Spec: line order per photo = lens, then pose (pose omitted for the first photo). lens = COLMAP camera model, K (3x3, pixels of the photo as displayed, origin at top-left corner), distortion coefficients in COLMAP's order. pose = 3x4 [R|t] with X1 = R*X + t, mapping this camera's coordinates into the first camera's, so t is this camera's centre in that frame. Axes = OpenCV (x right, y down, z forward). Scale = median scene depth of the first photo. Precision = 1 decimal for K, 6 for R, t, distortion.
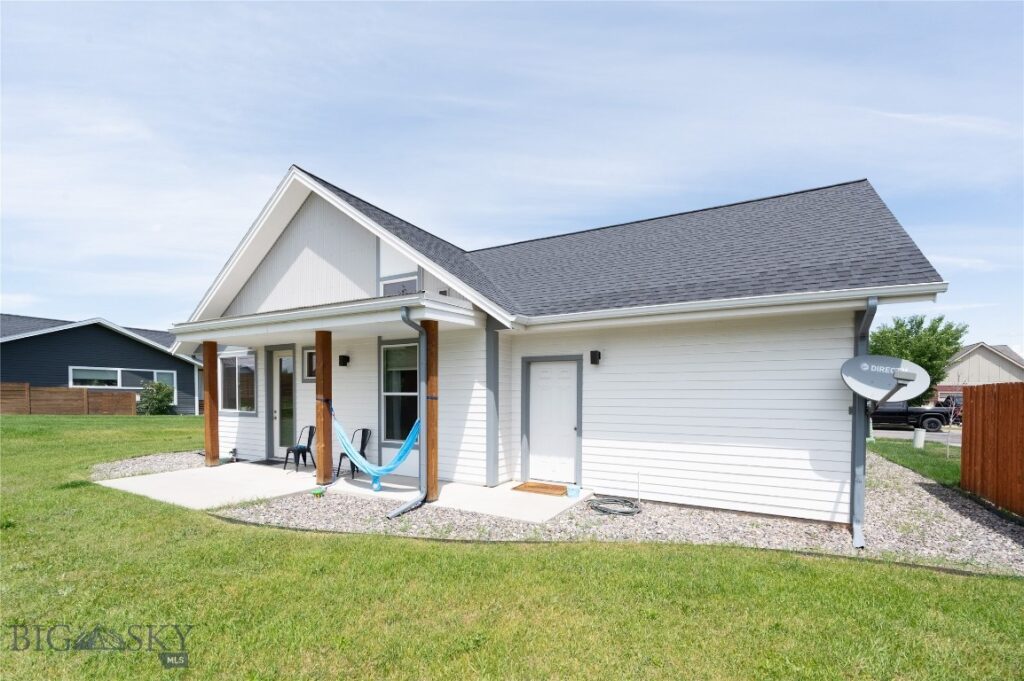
lens RADIAL K [[423.6, 0, 525.0], [0, 423.6, 403.0], [0, 0, 1]] dist [0.001230, -0.001889]
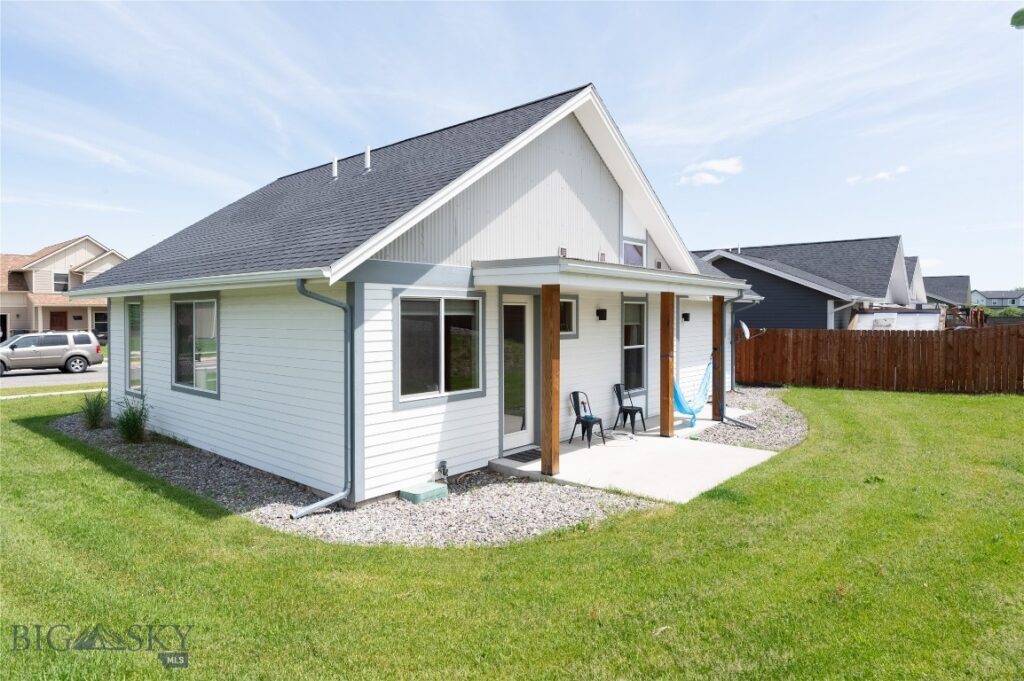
lens RADIAL K [[602.8, 0, 515.9], [0, 602.8, 318.7], [0, 0, 1]] dist [-0.005962, -0.000253]
pose [[0.229230, -0.011771, 0.973301, -1.841802], [0.017647, 0.999813, 0.007936, -0.109990], [-0.973212, 0.015357, 0.229395, 0.922974]]
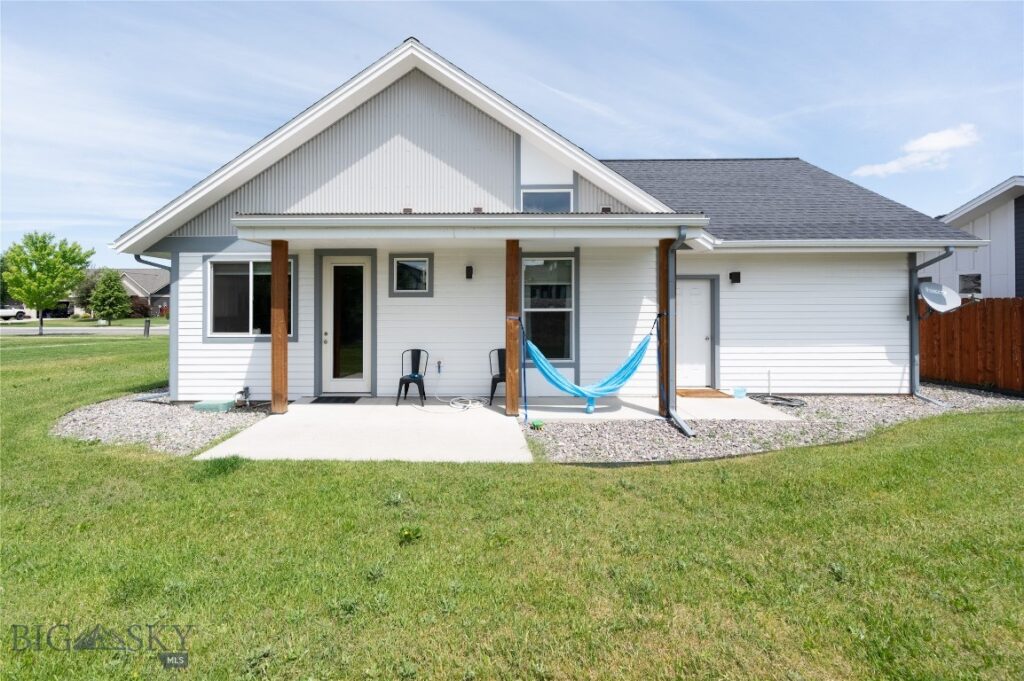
lens RADIAL K [[423.6, 0, 488.9], [0, 423.6, 304.8], [0, 0, 1]] dist [0.001230, -0.001889]
pose [[0.894507, -0.004359, 0.447033, -0.818931], [0.016113, 0.999617, -0.022496, -0.013040], [-0.446764, 0.027326, 0.894235, 0.208596]]
